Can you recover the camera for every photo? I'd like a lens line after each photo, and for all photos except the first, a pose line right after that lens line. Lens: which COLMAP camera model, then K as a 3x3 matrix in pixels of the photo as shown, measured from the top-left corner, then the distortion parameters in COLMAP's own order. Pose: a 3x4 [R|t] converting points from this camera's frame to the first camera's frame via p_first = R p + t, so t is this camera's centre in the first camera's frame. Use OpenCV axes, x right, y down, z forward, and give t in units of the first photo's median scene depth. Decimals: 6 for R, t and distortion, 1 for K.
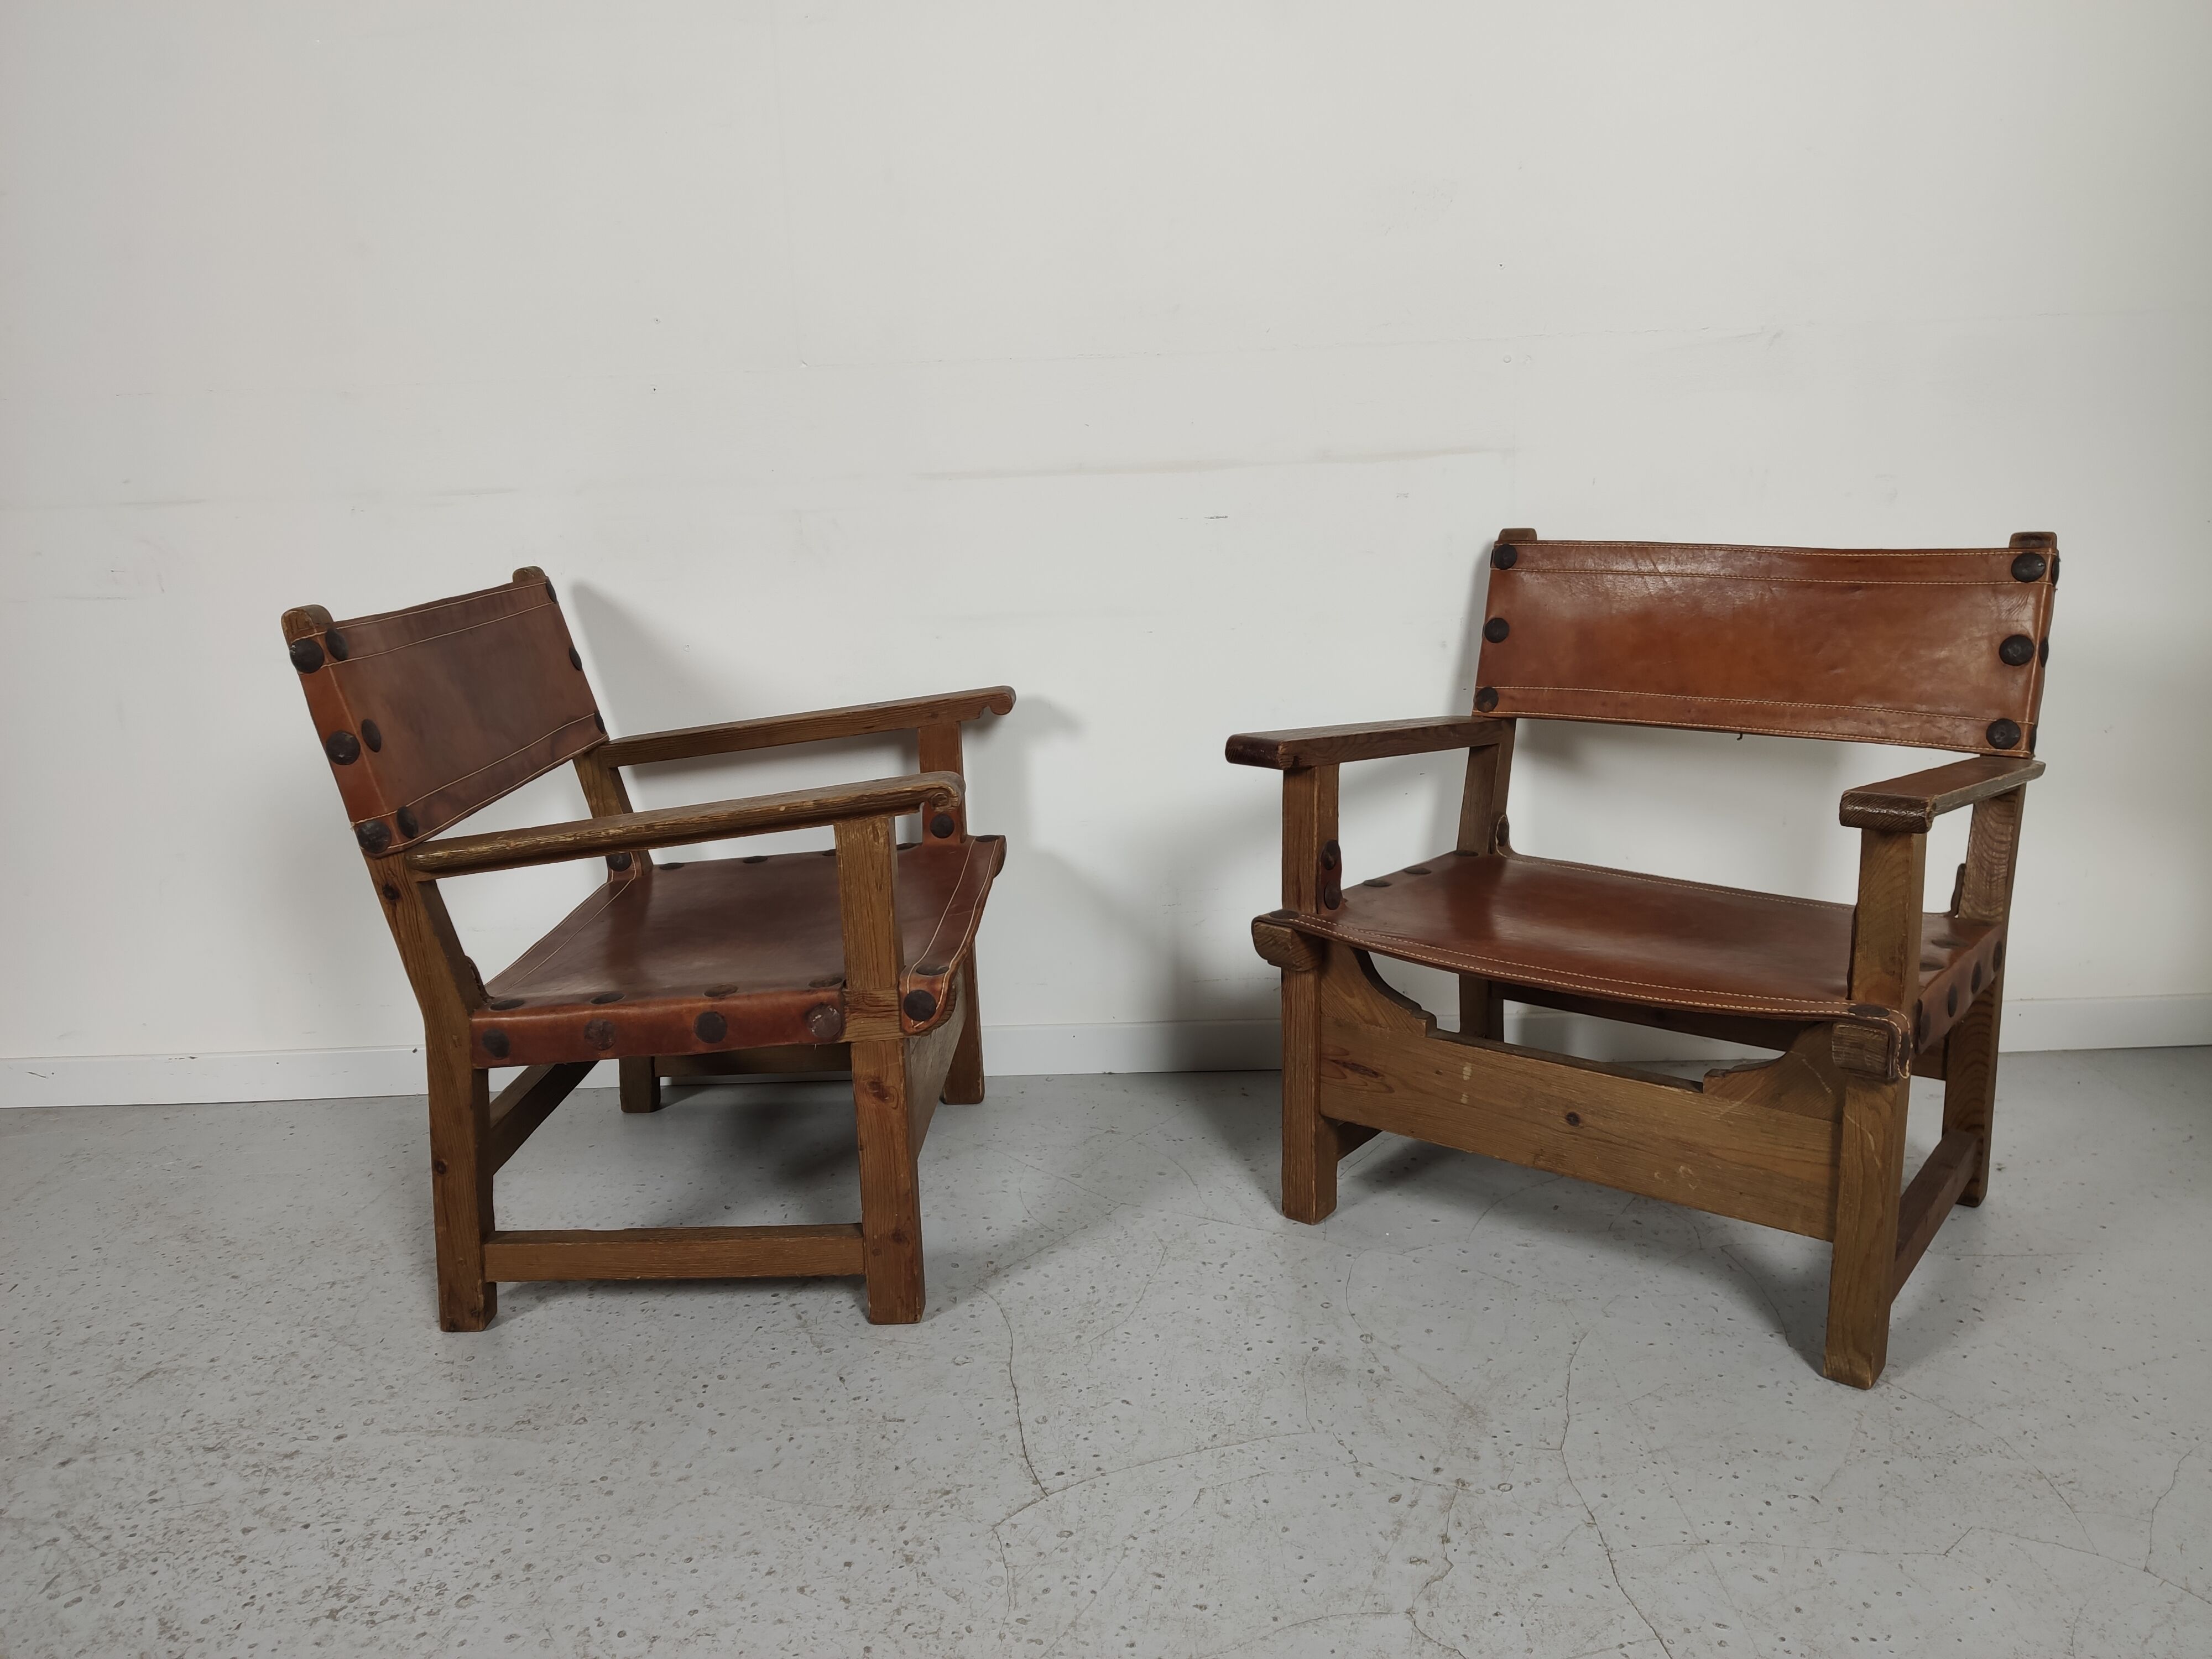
lens RADIAL K [[1665.1, 0, 1104.8], [0, 1665.1, 835.3], [0, 0, 1]] dist [0.000117, 0.009385]
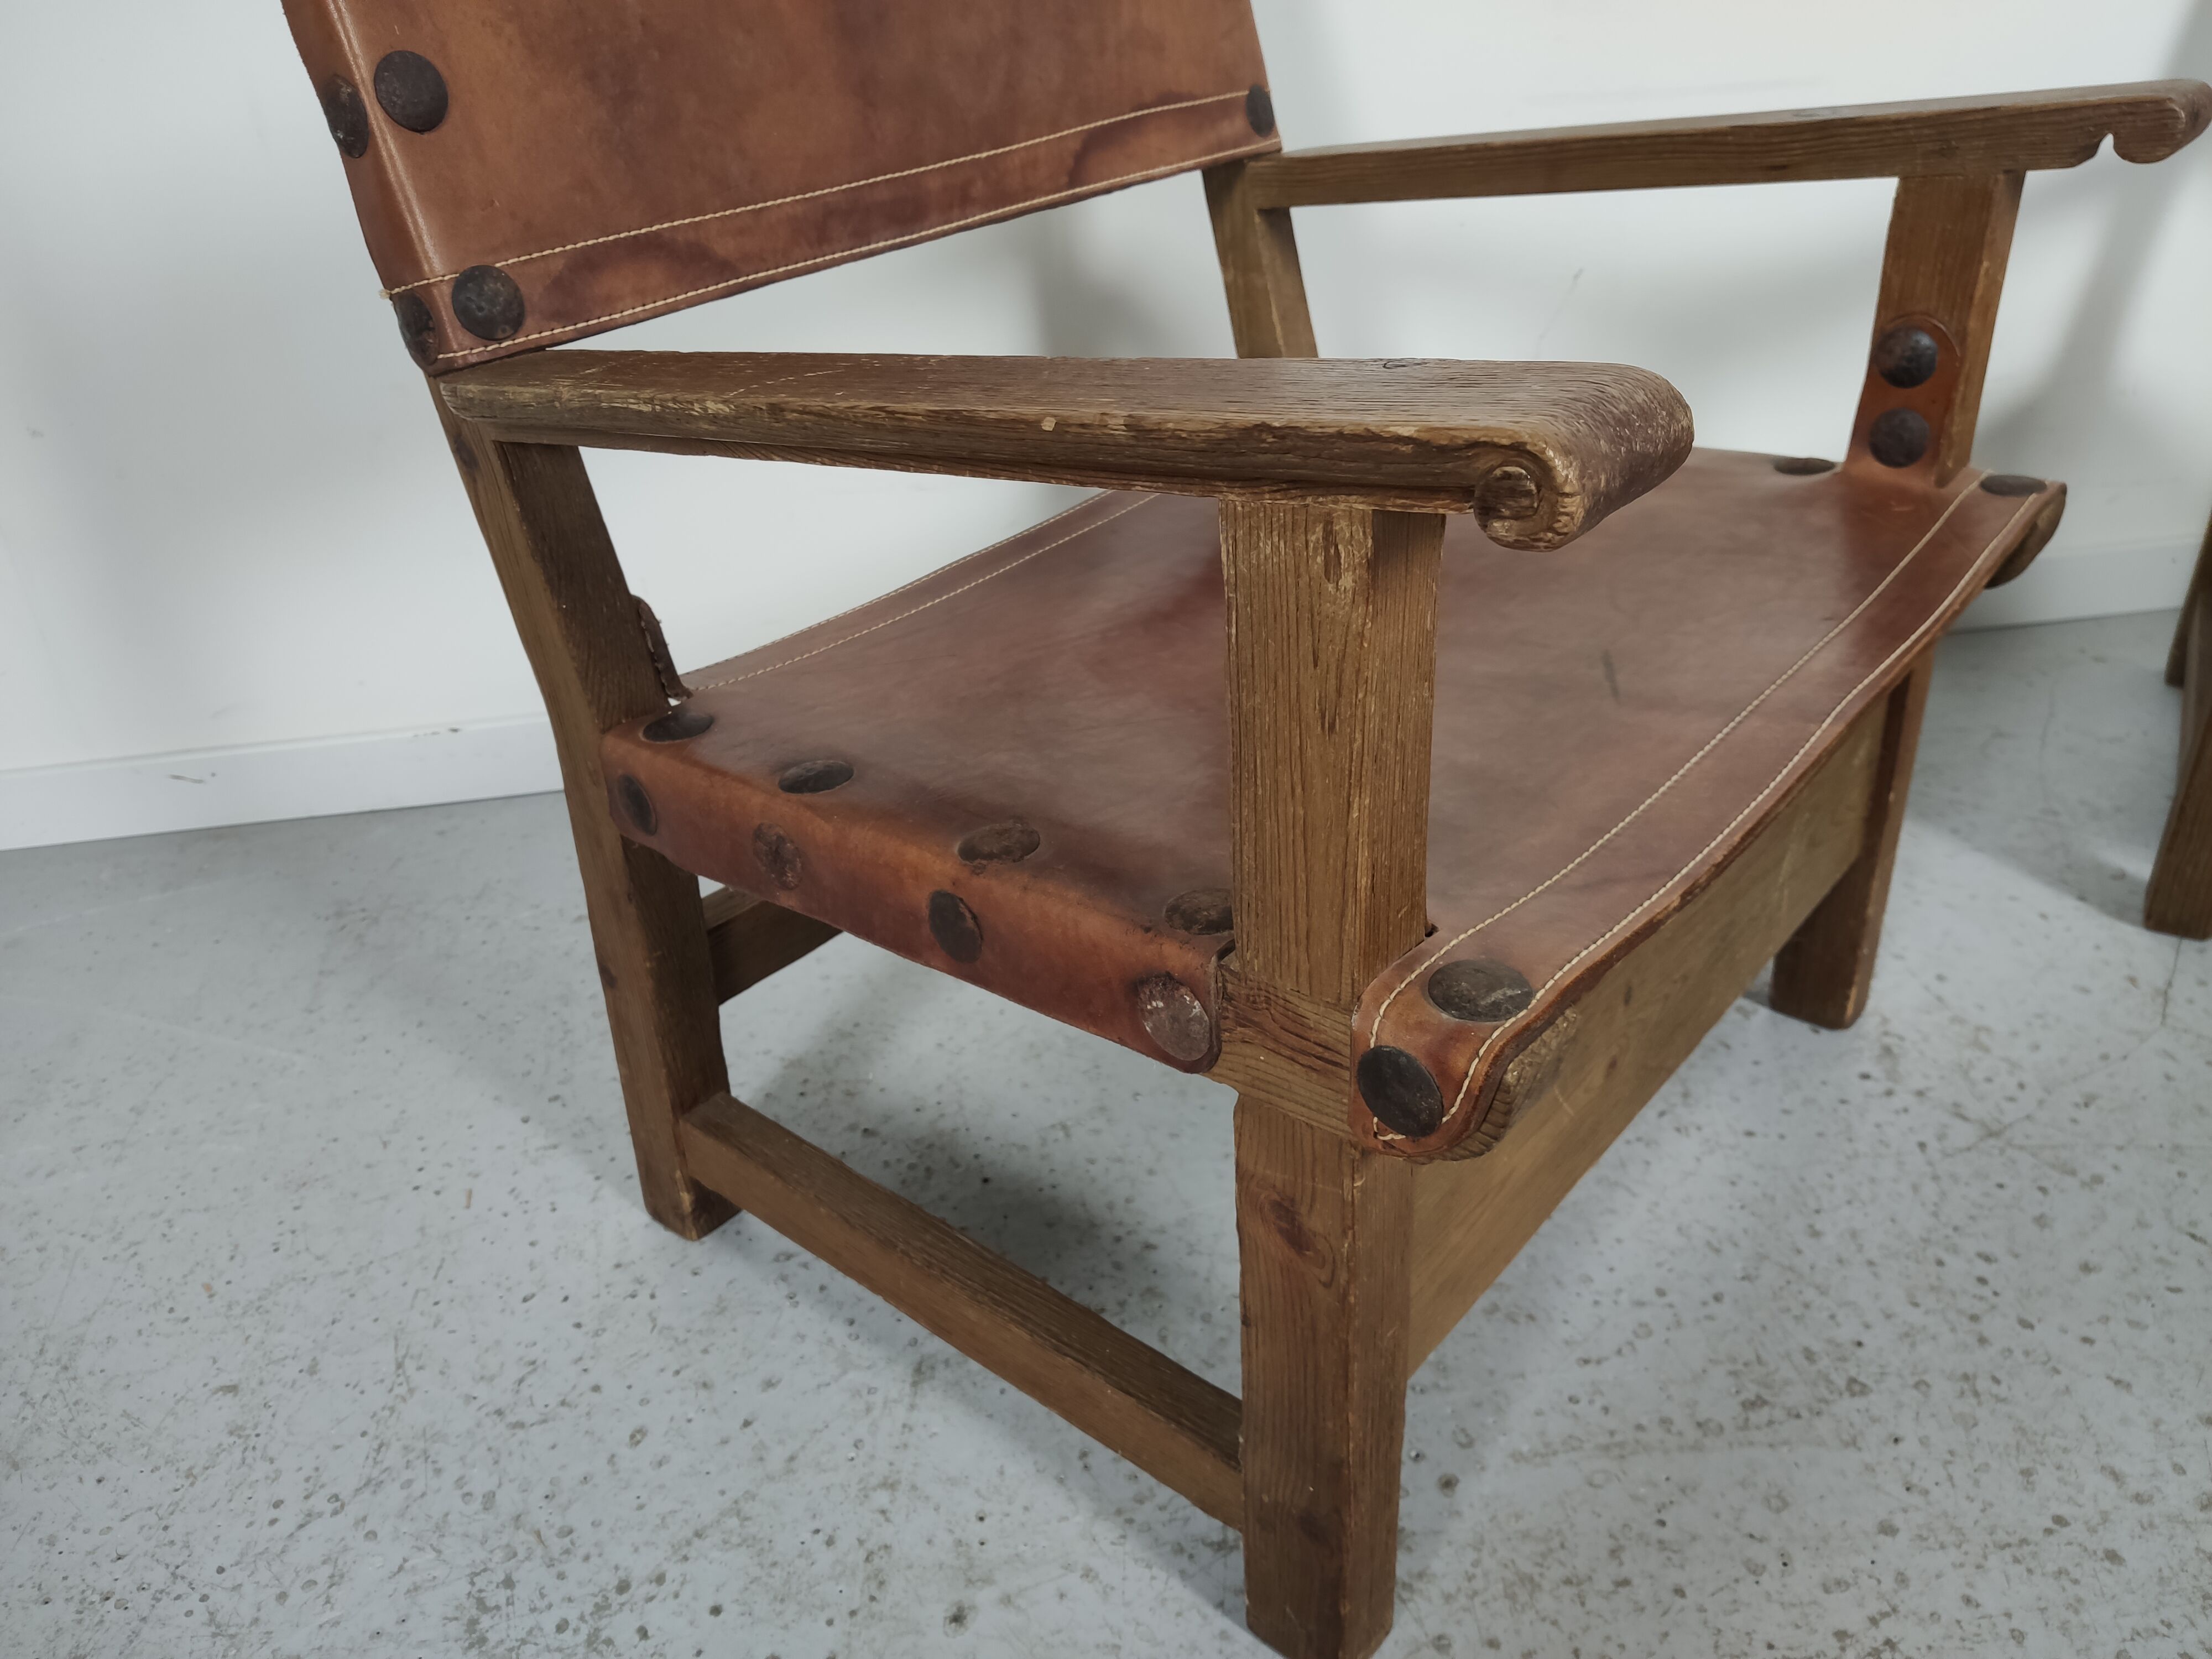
lens RADIAL K [[1689.0, 0, 1103.0], [0, 1689.0, 827.2], [0, 0, 1]] dist [-0.005476, 0.001503]
pose [[0.778789, 0.301911, -0.549852, 0.010044], [-0.110481, 0.928872, 0.353541, -0.055860], [0.617480, -0.214586, 0.756751, 0.716252]]
